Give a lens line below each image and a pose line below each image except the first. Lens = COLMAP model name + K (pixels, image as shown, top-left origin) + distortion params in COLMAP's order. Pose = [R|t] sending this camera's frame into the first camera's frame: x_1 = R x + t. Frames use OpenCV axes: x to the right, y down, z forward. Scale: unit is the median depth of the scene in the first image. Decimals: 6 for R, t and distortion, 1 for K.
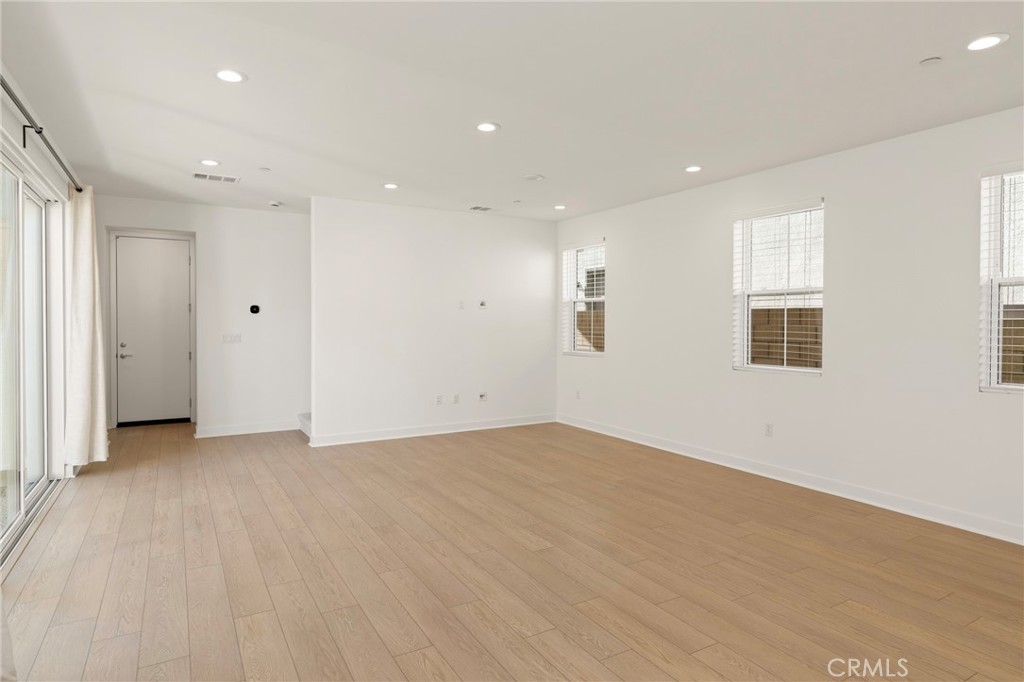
lens RADIAL K [[574.5, 0, 510.1], [0, 574.5, 335.0], [0, 0, 1]] dist [-0.002338, -0.000373]
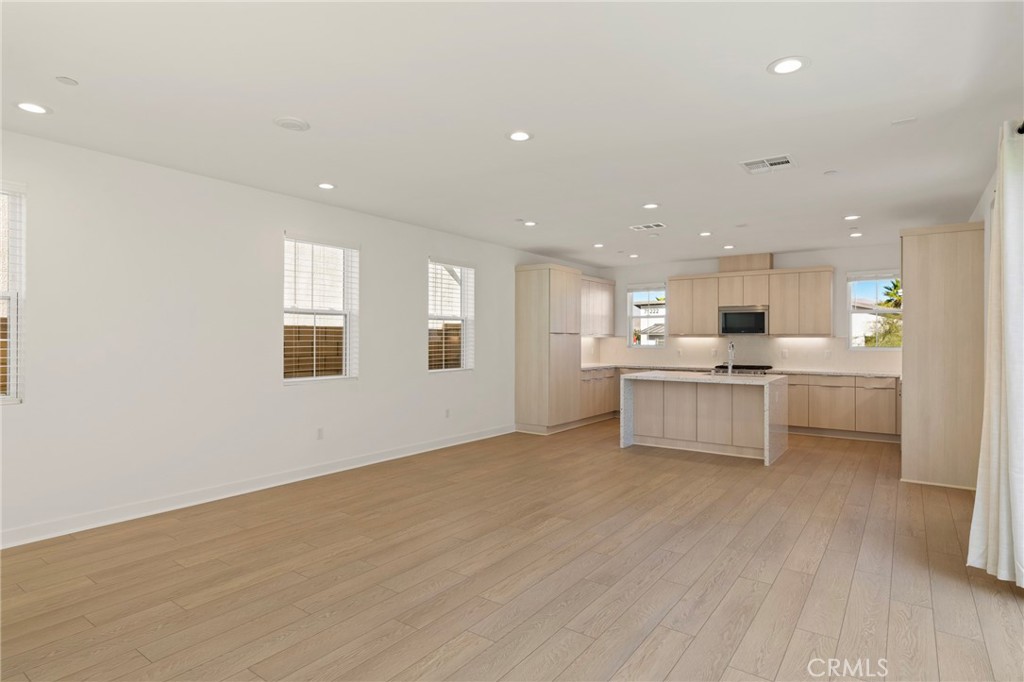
lens RADIAL K [[545.1, 0, 512.0], [0, 545.1, 341.0], [0, 0, 1]] dist [-0.002372, -0.000098]
pose [[-0.400326, -0.008410, 0.916334, -0.847098], [0.017358, 0.999709, 0.016758, -0.034987], [-0.916208, 0.022614, -0.400064, 1.345602]]
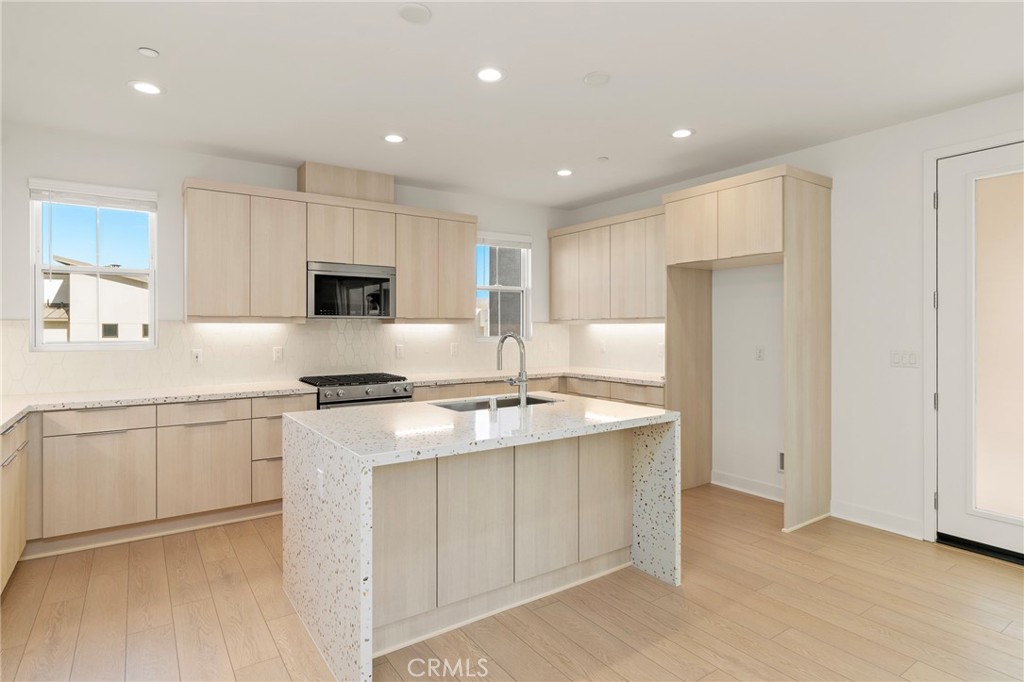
lens RADIAL K [[548.1, 0, 512.7], [0, 548.1, 328.0], [0, 0, 1]] dist [-0.003036, -0.000516]
pose [[-0.997210, -0.003152, -0.074577, 0.485401], [-0.004967, 0.999696, 0.024159, -0.017287], [0.074478, 0.024462, -0.996923, 0.831003]]
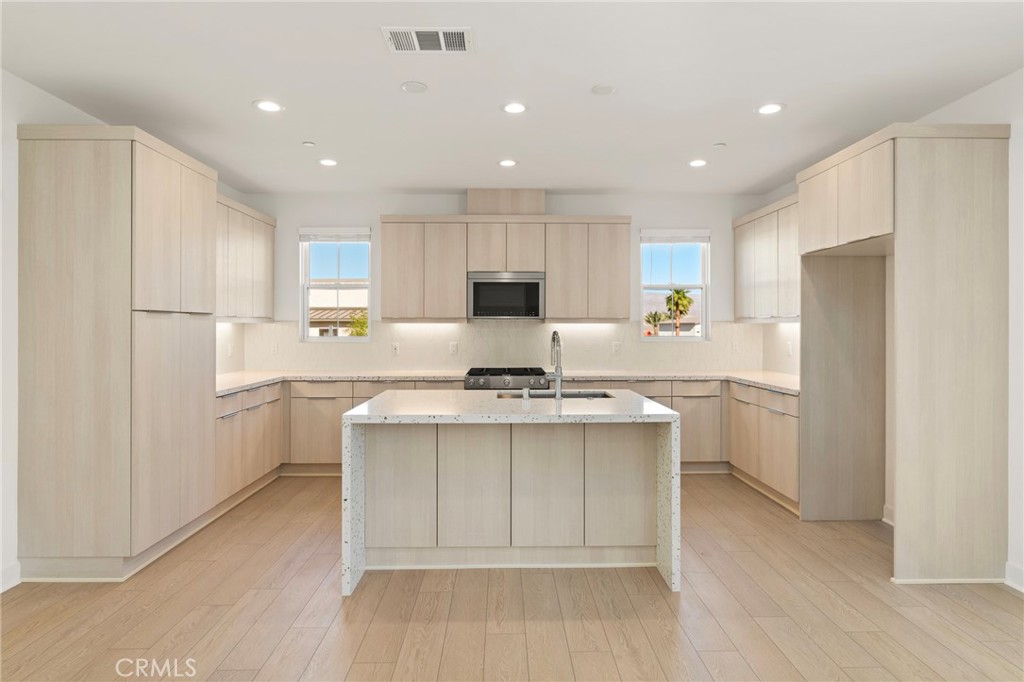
lens RADIAL K [[587.4, 0, 510.9], [0, 587.4, 327.5], [0, 0, 1]] dist [-0.002785, -0.000328]
pose [[-0.870136, -0.005121, 0.492785, 0.031906], [0.007466, 0.999694, 0.023571, -0.020277], [-0.492755, 0.024189, -0.869832, 0.888780]]
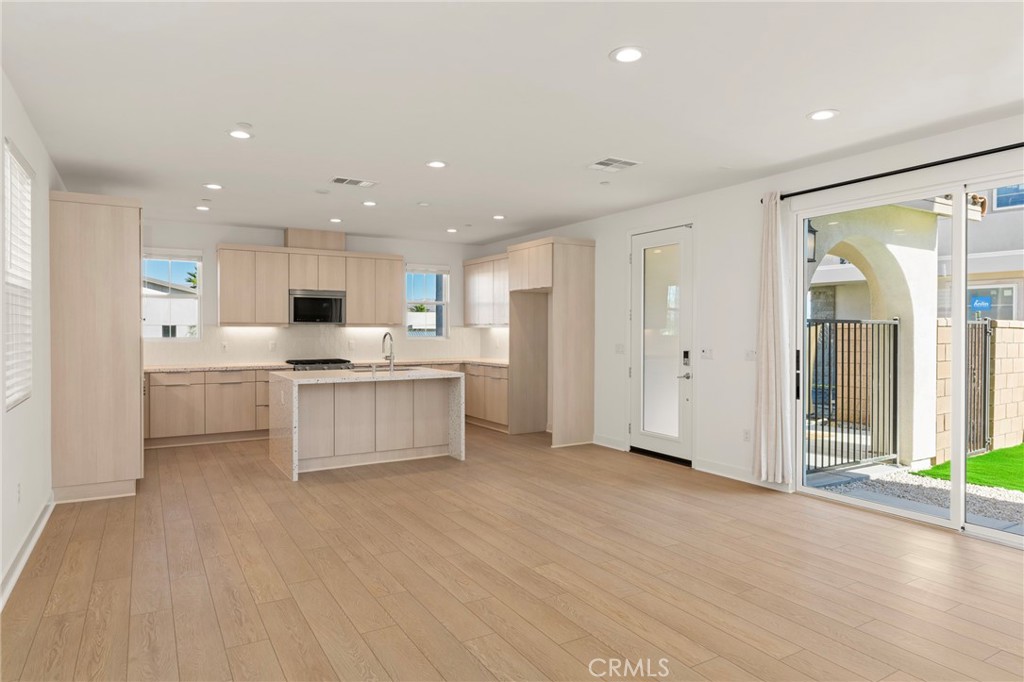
lens RADIAL K [[615.3, 0, 512.0], [0, 615.3, 341.0], [0, 0, 1]] dist [0.000260, 0.000107]
pose [[-0.999948, -0.005832, -0.008308, 0.103761], [-0.006170, 0.999128, 0.041290, -0.040020], [0.008060, 0.041339, -0.999113, 1.723250]]
